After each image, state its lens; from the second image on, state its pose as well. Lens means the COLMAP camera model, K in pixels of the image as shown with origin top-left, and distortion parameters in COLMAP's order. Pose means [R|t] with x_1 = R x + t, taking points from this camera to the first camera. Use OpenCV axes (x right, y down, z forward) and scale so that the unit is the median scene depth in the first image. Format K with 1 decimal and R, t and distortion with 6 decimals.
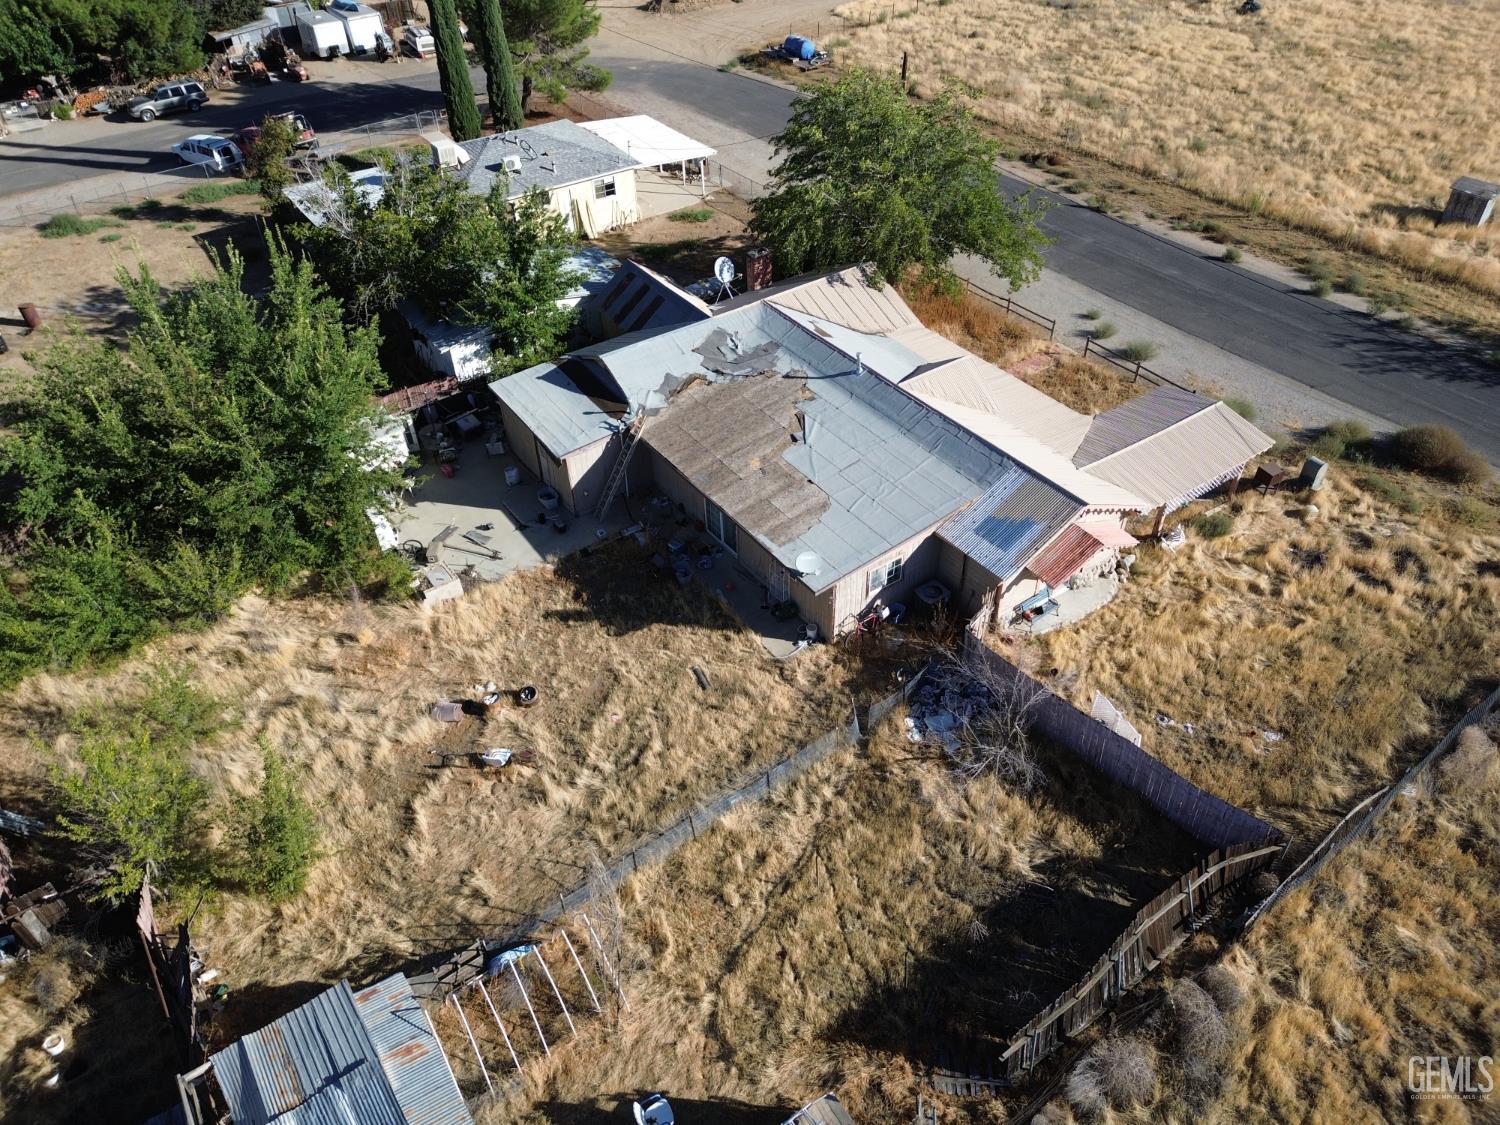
lens RADIAL K [[1061.2, 0, 755.1], [0, 1061.2, 563.1], [0, 0, 1]] dist [0.075790, -0.076298]
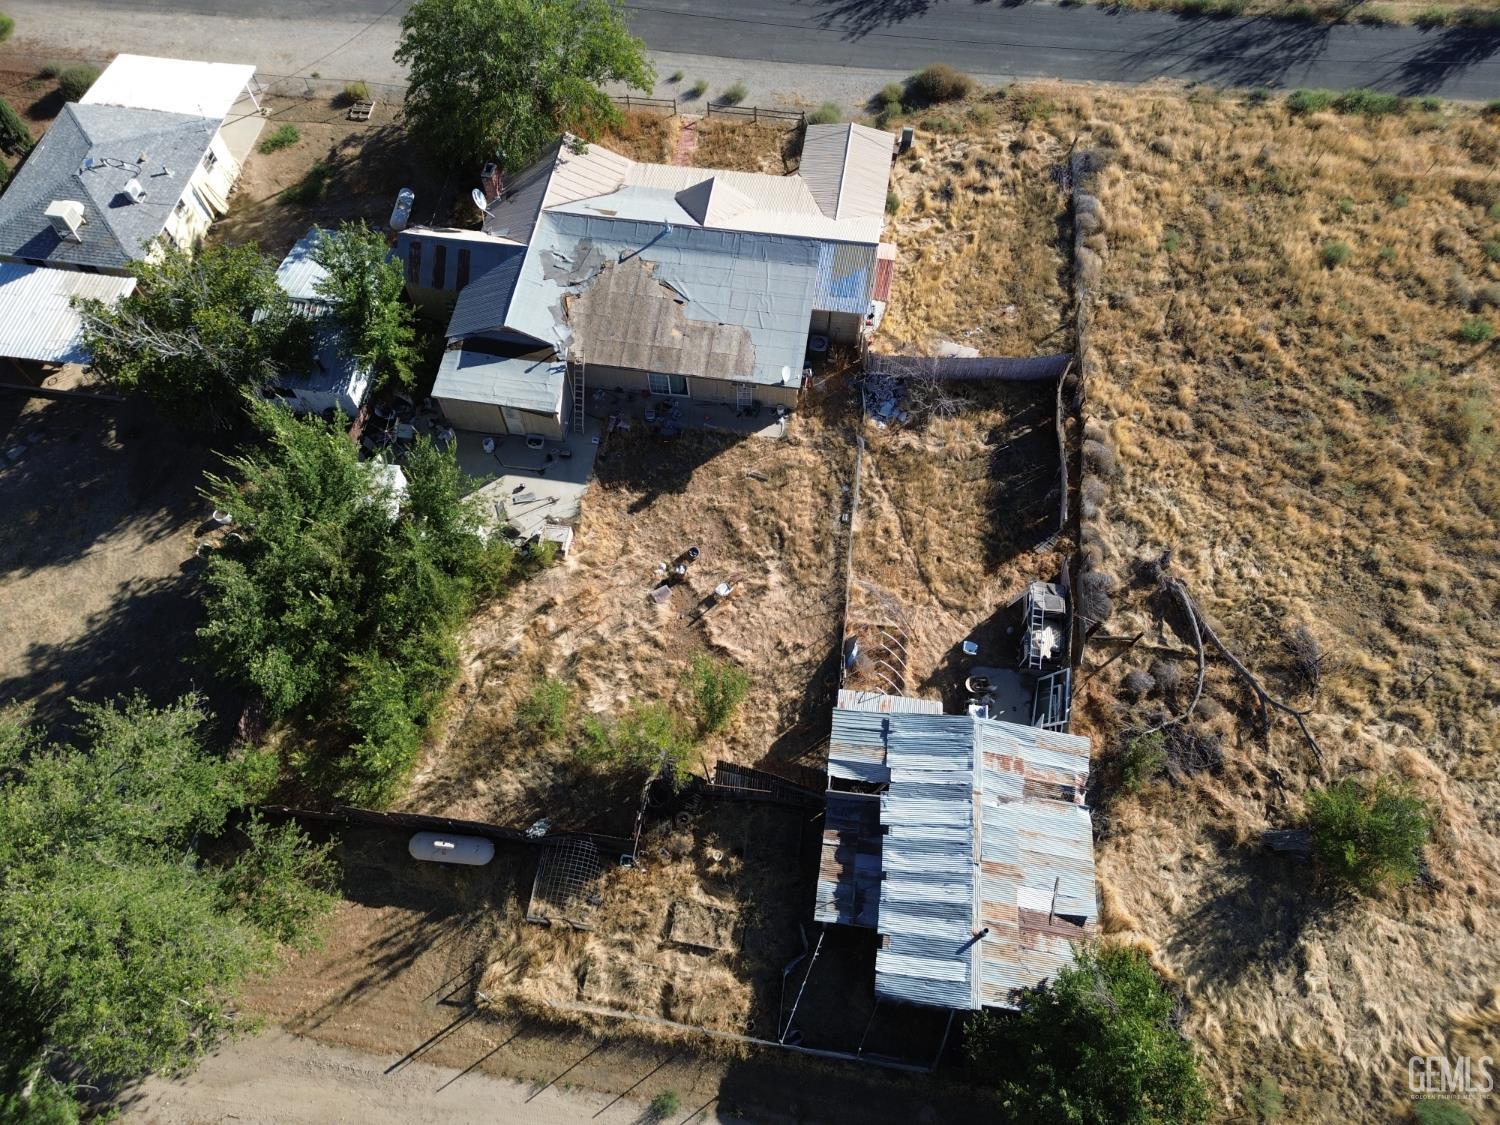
lens RADIAL K [[1061.2, 0, 755.1], [0, 1061.2, 563.1], [0, 0, 1]] dist [0.075790, -0.076298]
pose [[0.686307, -0.633010, 0.358164, -0.632259], [0.468951, 0.761552, 0.447351, -0.448984], [-0.555939, -0.139058, 0.819509, -0.258528]]
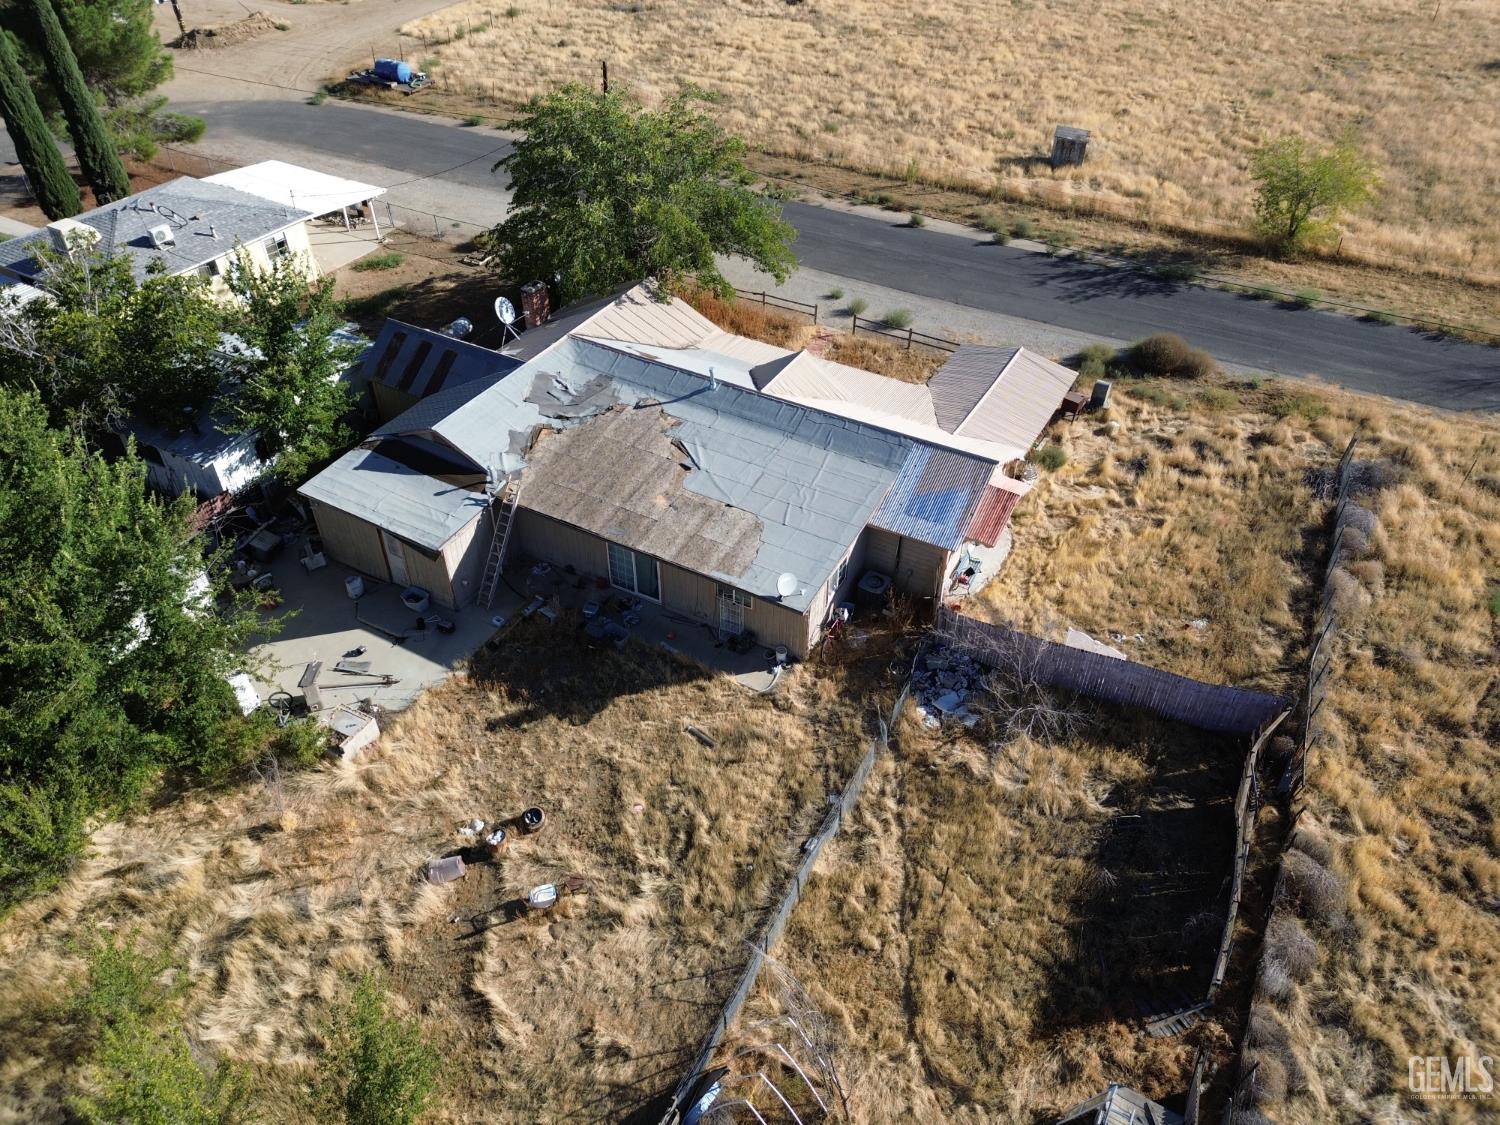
lens RADIAL K [[1061.2, 0, 755.1], [0, 1061.2, 563.1], [0, 0, 1]] dist [0.075790, -0.076298]
pose [[0.897417, -0.259926, 0.356484, -0.277184], [0.262624, 0.963994, 0.041753, -0.059567], [-0.354502, 0.056151, 0.933368, 0.096732]]
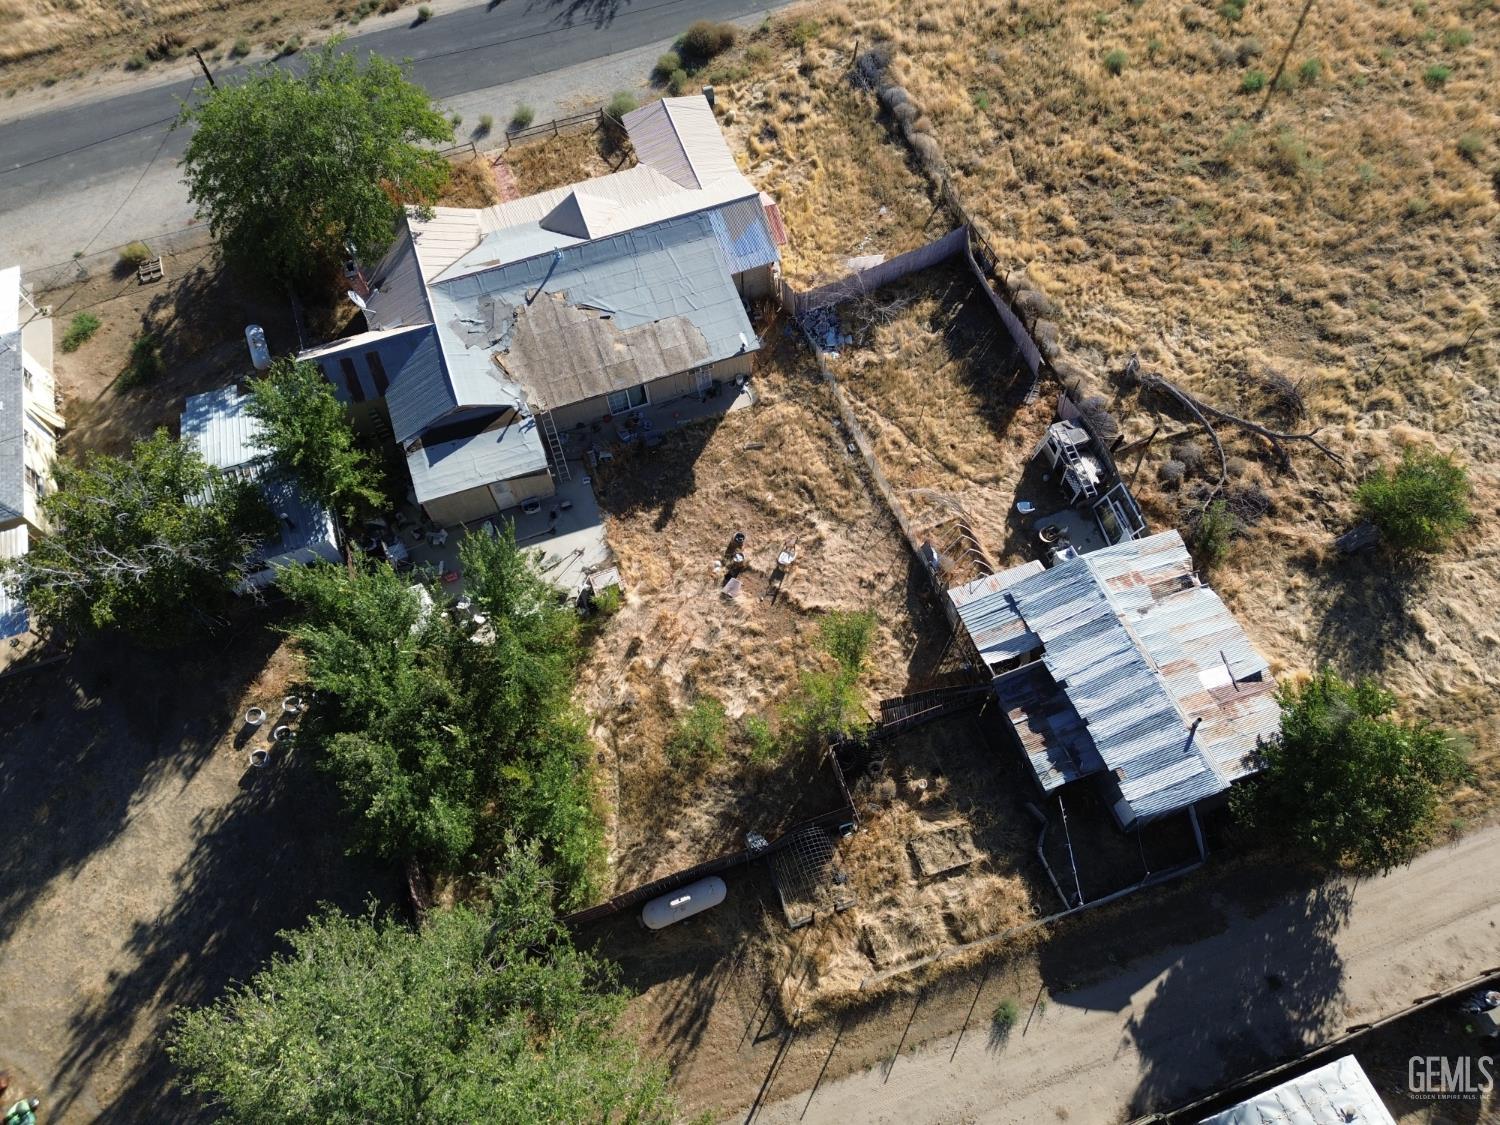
lens RADIAL K [[1061.2, 0, 755.1], [0, 1061.2, 563.1], [0, 0, 1]] dist [0.075790, -0.076298]
pose [[0.276272, -0.845061, 0.457762, -0.835219], [0.647937, 0.515553, 0.560698, -0.621010], [-0.709825, 0.141696, 0.689979, -0.045985]]
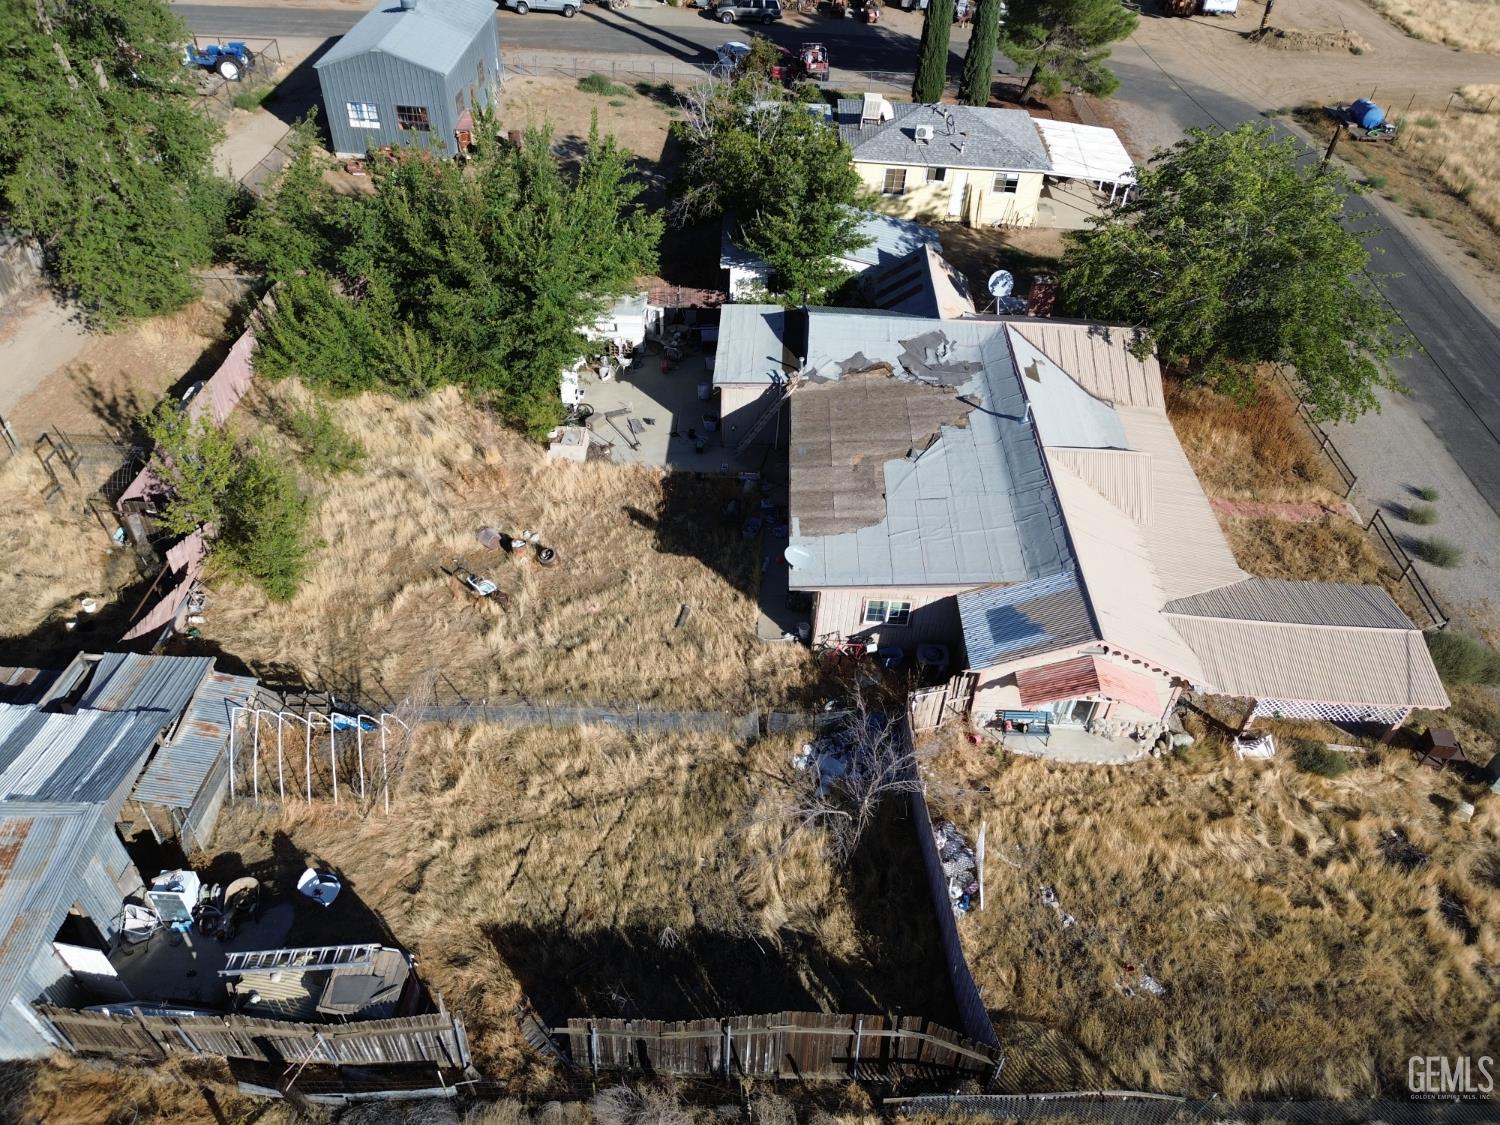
lens RADIAL K [[1061.2, 0, 755.1], [0, 1061.2, 563.1], [0, 0, 1]] dist [0.075790, -0.076298]
pose [[0.800548, 0.437837, -0.409173, 0.372987], [-0.434770, 0.894250, 0.106265, -0.072392], [0.412429, 0.092826, 0.906248, 0.081982]]
